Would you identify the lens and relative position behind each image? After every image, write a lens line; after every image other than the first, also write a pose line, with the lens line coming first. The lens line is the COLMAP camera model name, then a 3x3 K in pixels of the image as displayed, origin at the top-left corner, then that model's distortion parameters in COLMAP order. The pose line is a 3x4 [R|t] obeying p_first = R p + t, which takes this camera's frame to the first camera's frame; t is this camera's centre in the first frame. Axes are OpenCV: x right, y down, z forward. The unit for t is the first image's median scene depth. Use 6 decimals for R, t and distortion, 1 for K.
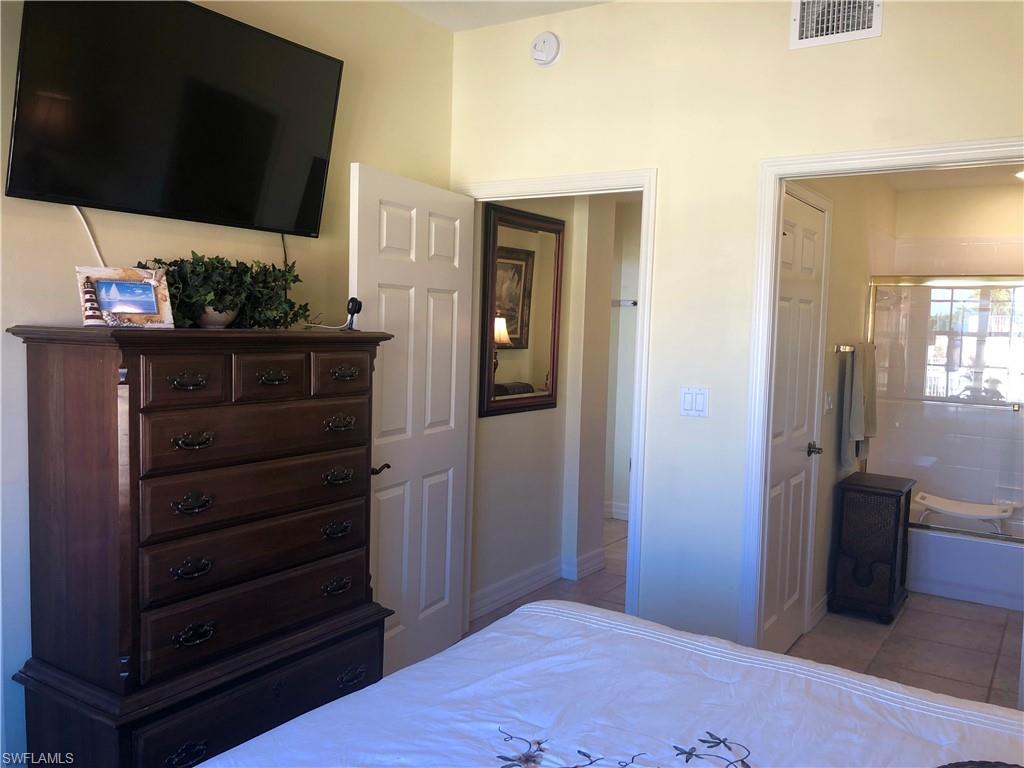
lens RADIAL K [[839.3, 0, 512.0], [0, 839.3, 384.0], [0, 0, 1]] dist [0.014222, 0.016106]
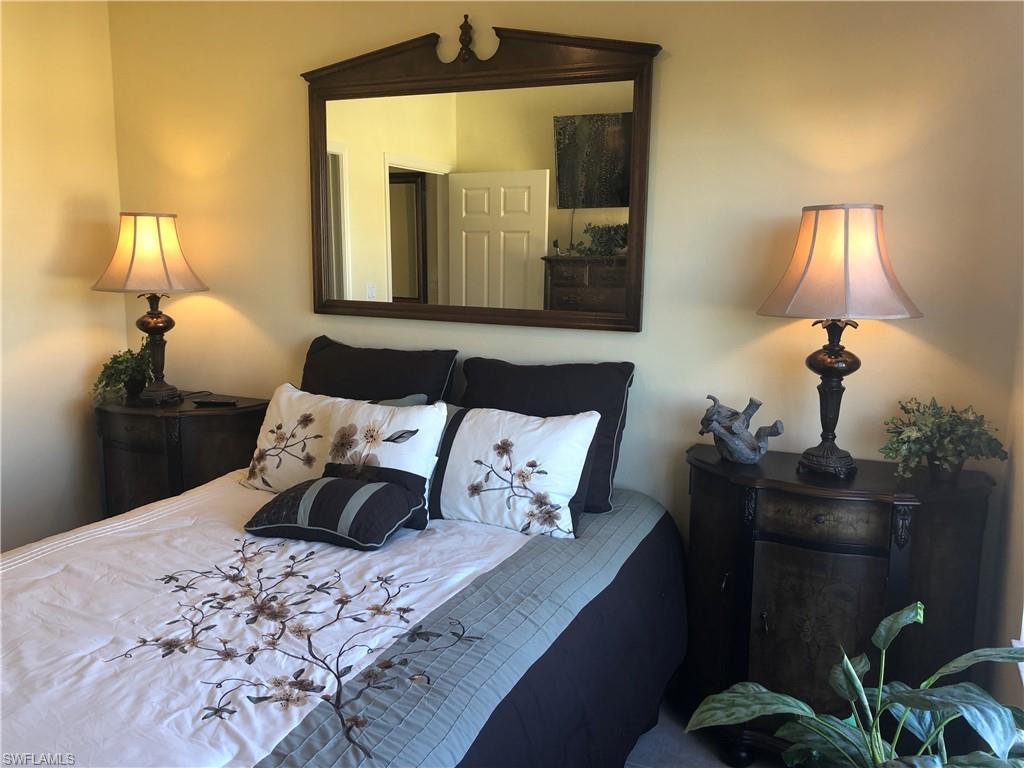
lens RADIAL K [[839.3, 0, 512.0], [0, 839.3, 384.0], [0, 0, 1]] dist [0.014222, 0.016106]
pose [[-0.167560, -0.178010, 0.969658, -0.995192], [0.052955, 0.980518, 0.189155, -0.071639], [-0.984439, 0.083043, -0.154869, 0.652796]]
